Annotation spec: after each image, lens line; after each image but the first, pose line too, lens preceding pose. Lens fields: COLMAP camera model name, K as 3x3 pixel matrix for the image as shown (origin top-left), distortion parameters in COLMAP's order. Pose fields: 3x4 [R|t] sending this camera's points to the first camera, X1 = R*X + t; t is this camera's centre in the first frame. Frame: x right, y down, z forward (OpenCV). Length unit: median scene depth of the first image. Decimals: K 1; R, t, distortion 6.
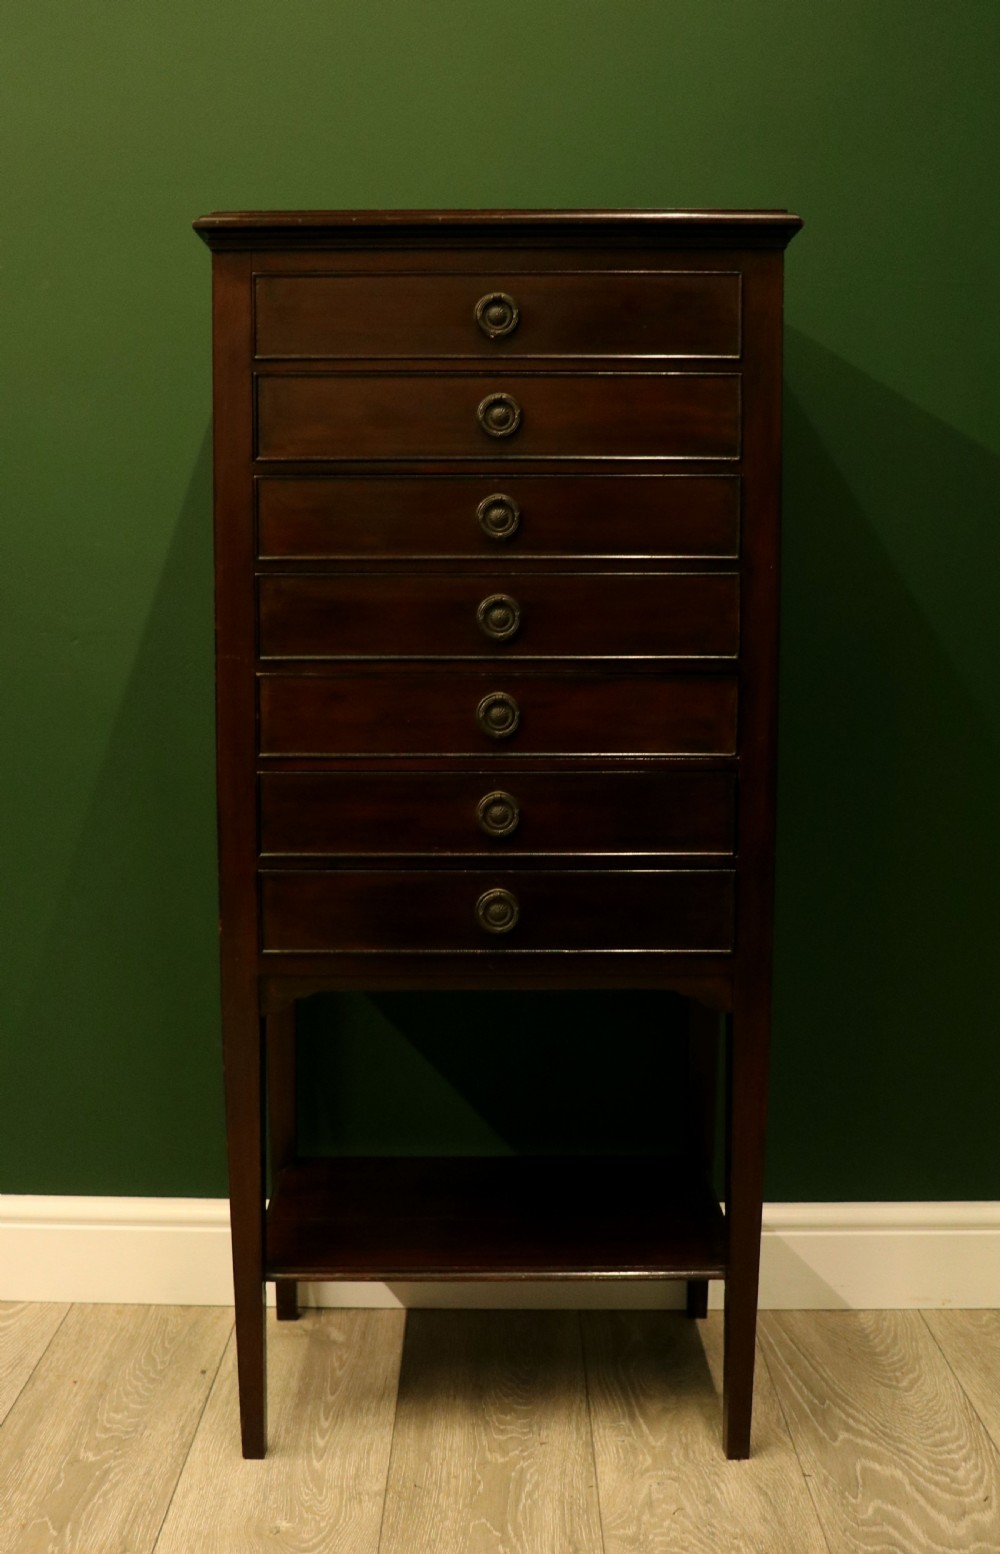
lens RADIAL K [[1701.3, 0, 469.9], [0, 1701.3, 772.8], [0, 0, 1]] dist [-0.069872, 0.000000]
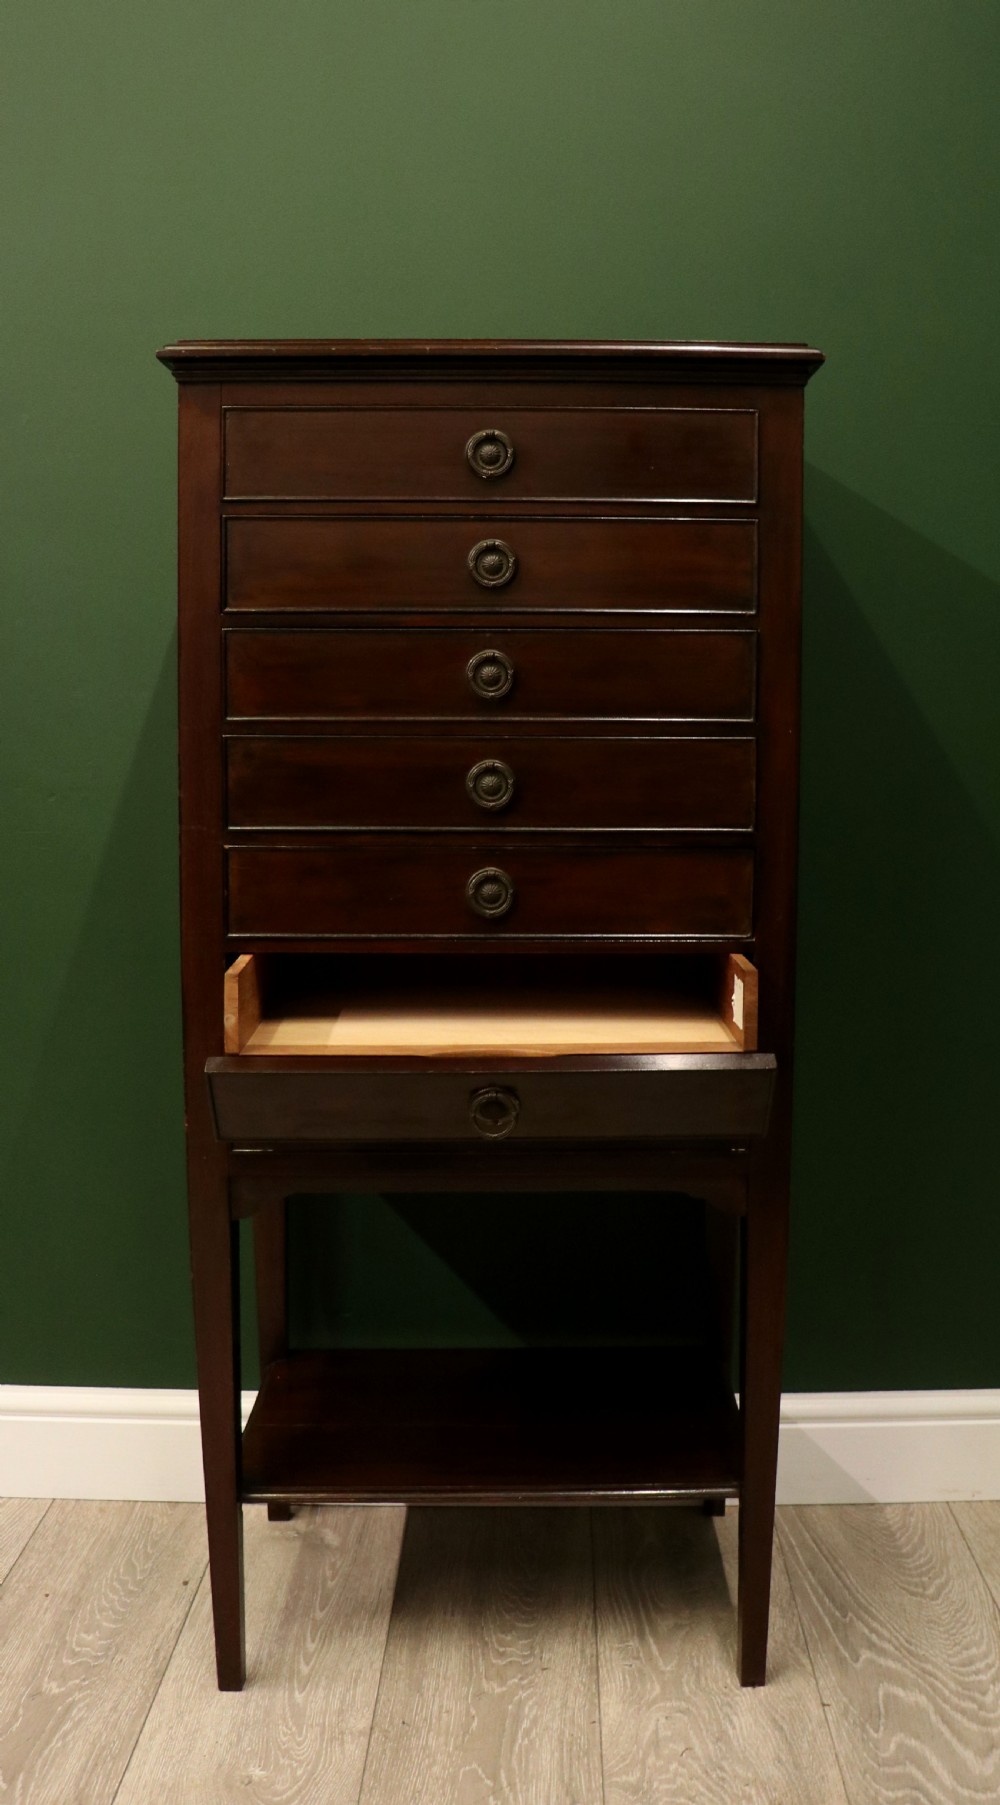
lens RADIAL K [[1642.4, 0, 592.0], [0, 1642.4, 860.9], [0, 0, 1]] dist [-0.153698, 0.100503]
pose [[0.999172, 0.003663, 0.040522, 0.033140], [-0.003044, 0.999878, -0.015319, -0.035308], [-0.040573, 0.015183, 0.999061, 0.117362]]
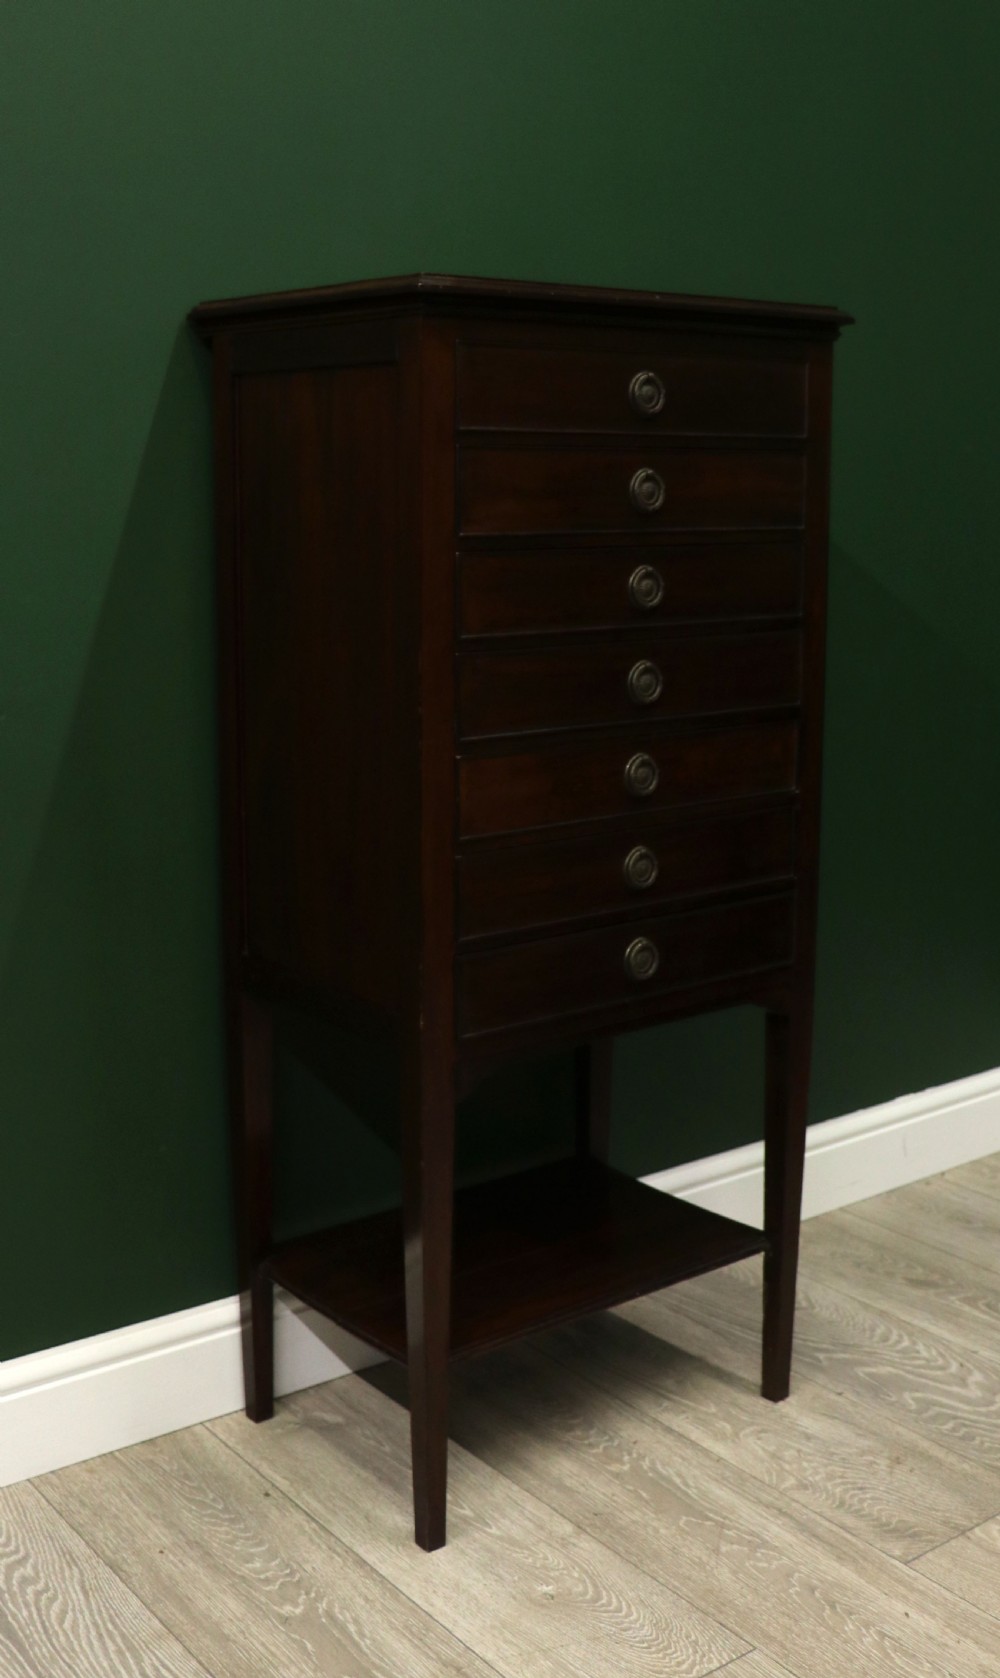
lens RADIAL K [[1893.5, 0, 552.4], [0, 1893.5, 766.7], [0, 0, 1]] dist [-0.079135, 0.000000]
pose [[0.768802, -0.094458, 0.632472, -0.720607], [0.063196, 0.995412, 0.071844, -0.118425], [-0.636357, -0.015264, 0.771244, 0.126231]]
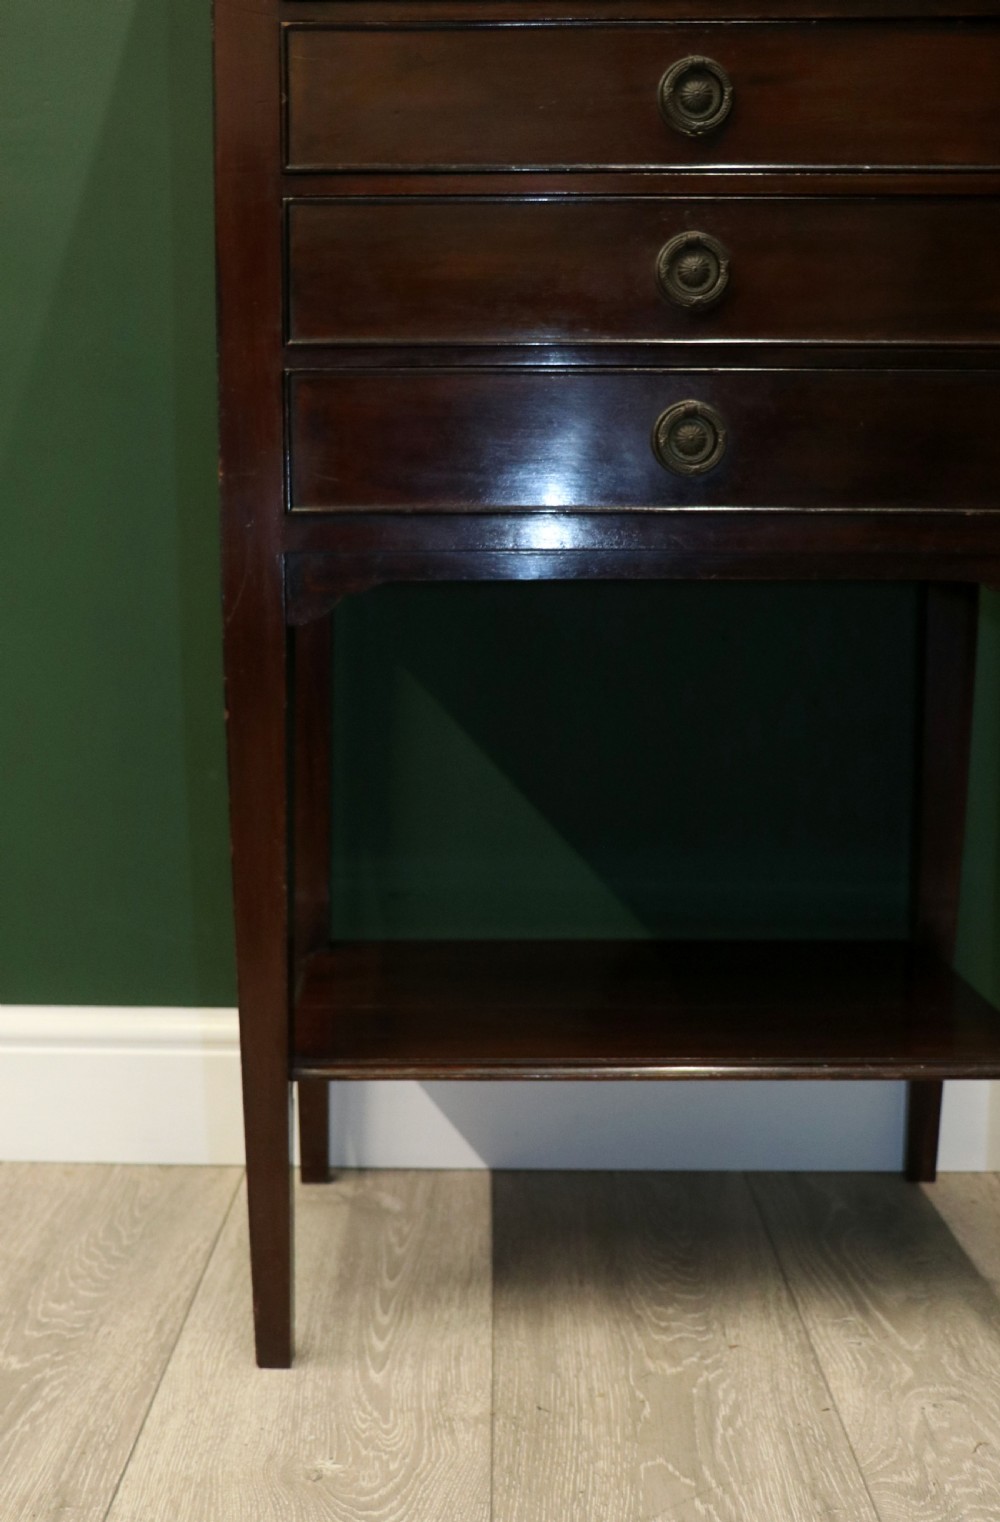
lens RADIAL K [[1769.0, 0, 428.4], [0, 1769.0, 862.4], [0, 0, 1]] dist [-0.075493, 0.000000]
pose [[0.999826, 0.001785, -0.018555, -0.059597], [-0.000616, 0.998024, 0.062827, 0.180007], [0.018630, -0.062805, 0.997852, 0.361296]]
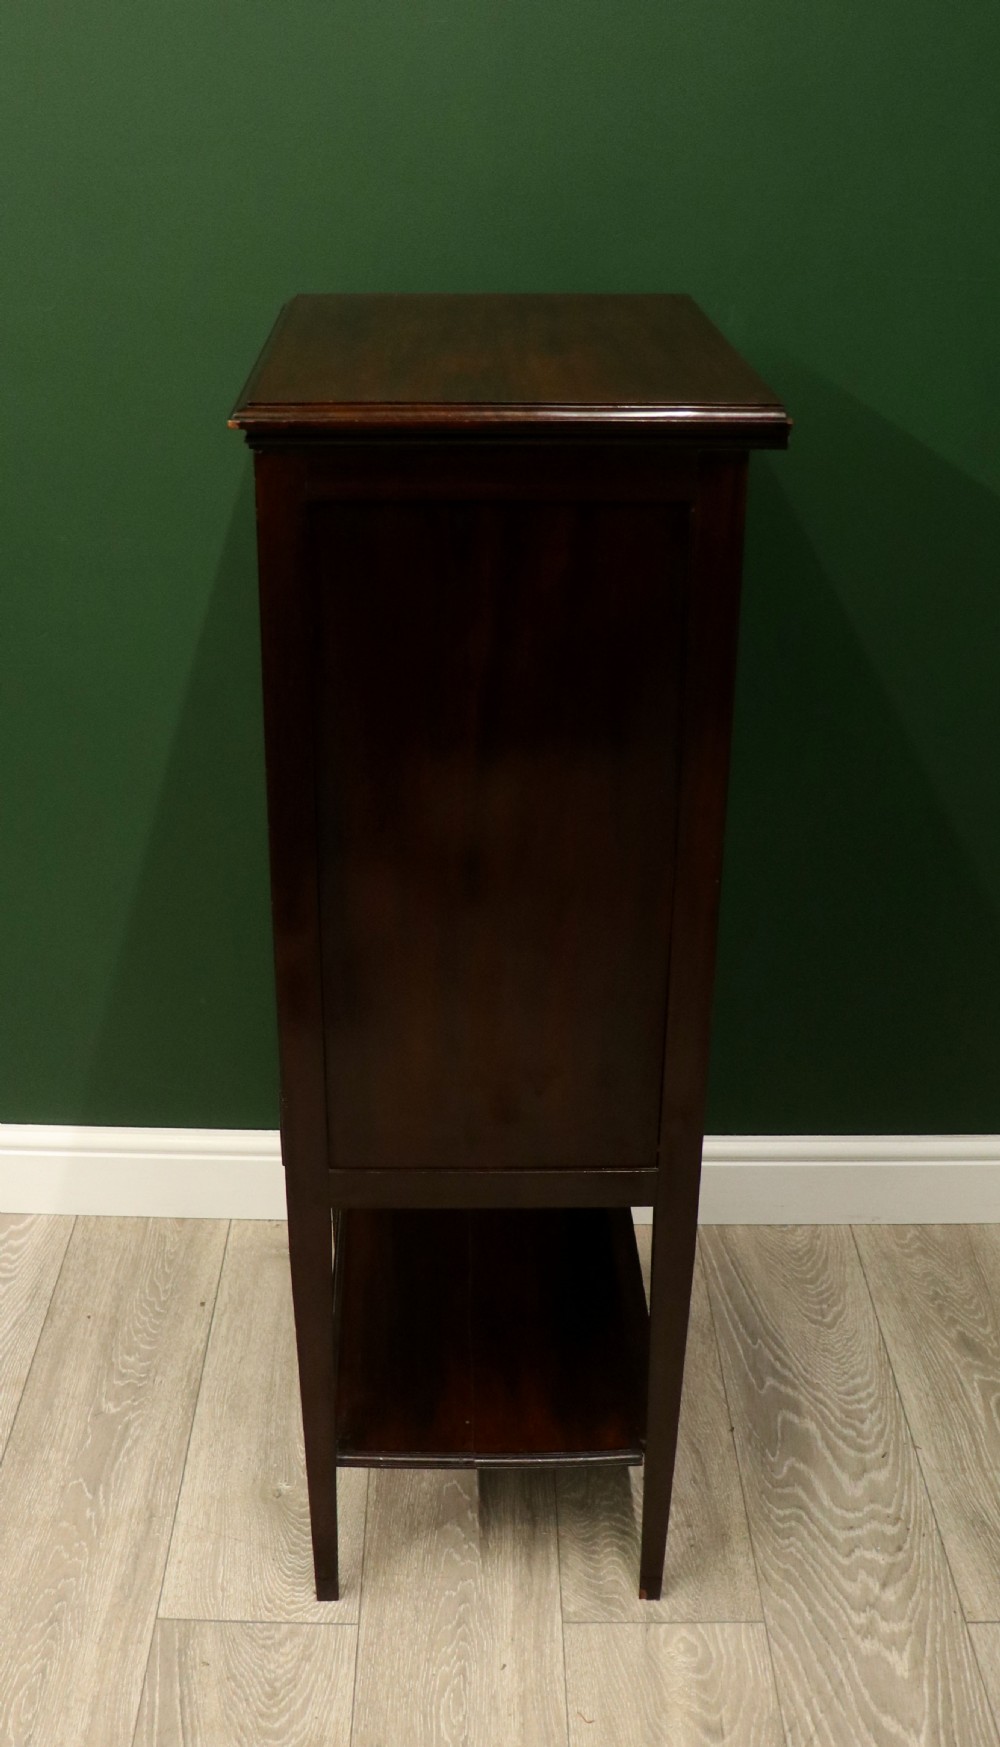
lens RADIAL K [[1843.7, 0, 460.6], [0, 1843.7, 794.3], [0, 0, 1]] dist [-0.146991, 0.000000]
pose [[0.999871, 0.003053, 0.015744, -0.008527], [-0.007691, 0.952738, 0.303696, -0.367576], [-0.014073, -0.303778, 0.952639, -0.049548]]
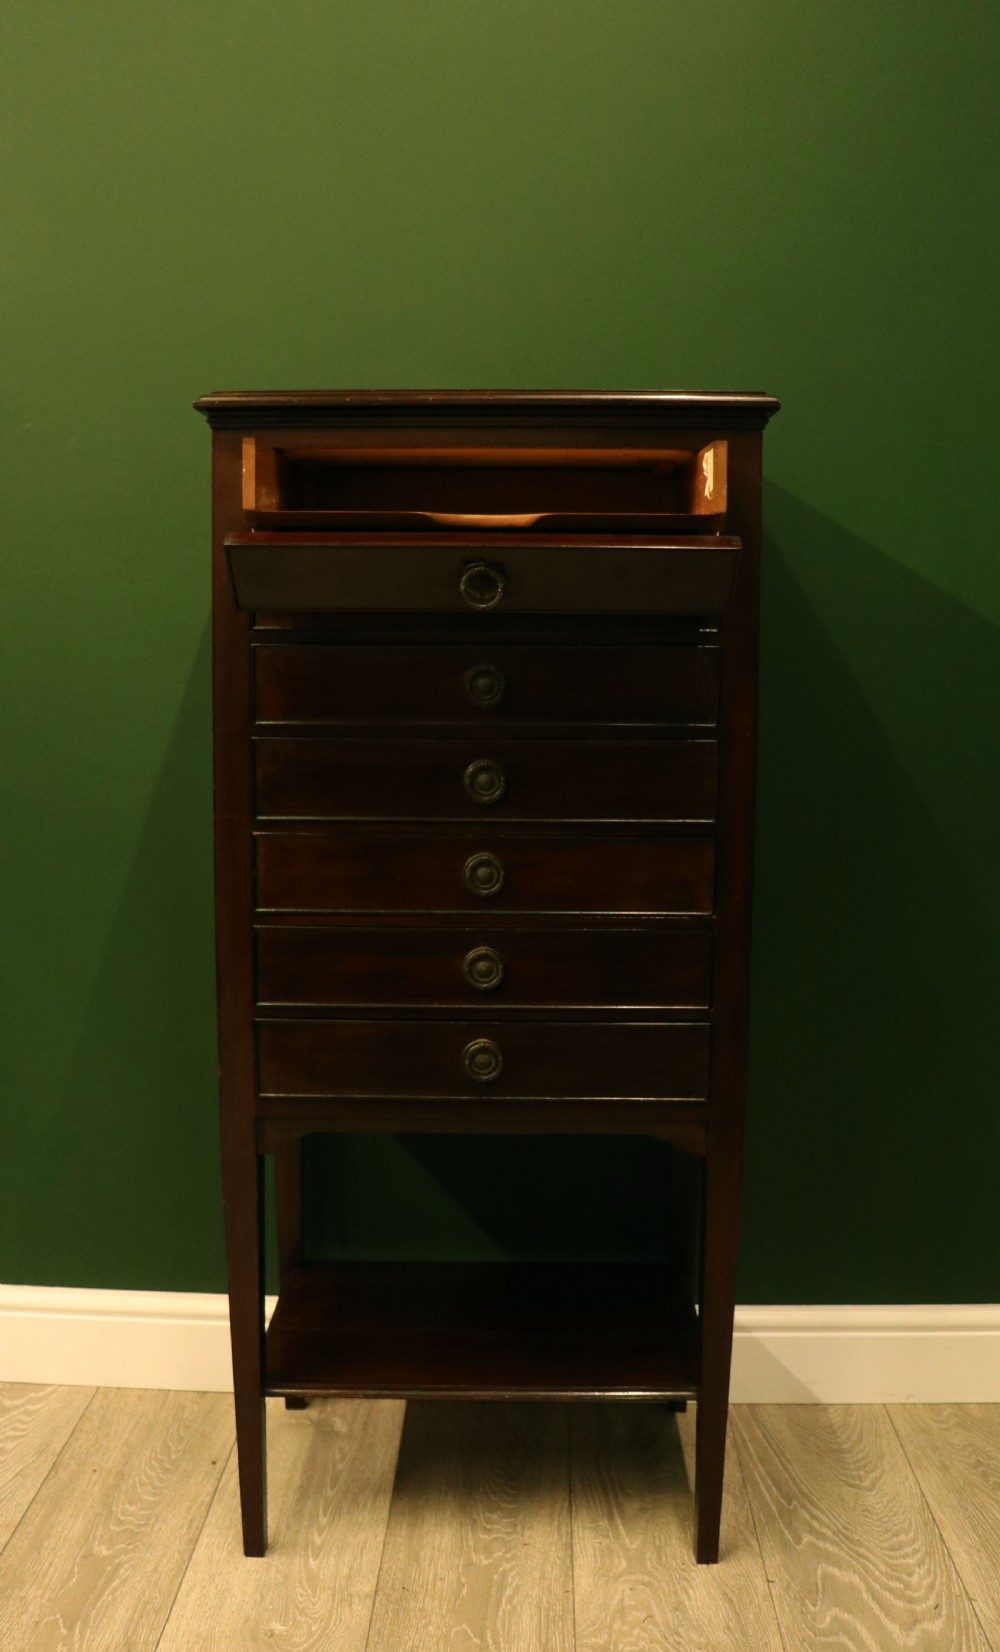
lens RADIAL K [[1532.0, 0, 500.3], [0, 1532.0, 822.8], [0, 0, 1]] dist [-0.141028, 0.065921]
pose [[0.999932, 0.008543, -0.007924, 0.031556], [-0.008467, 0.999919, 0.009500, -0.069903], [0.008005, -0.009432, 0.999923, 0.061029]]
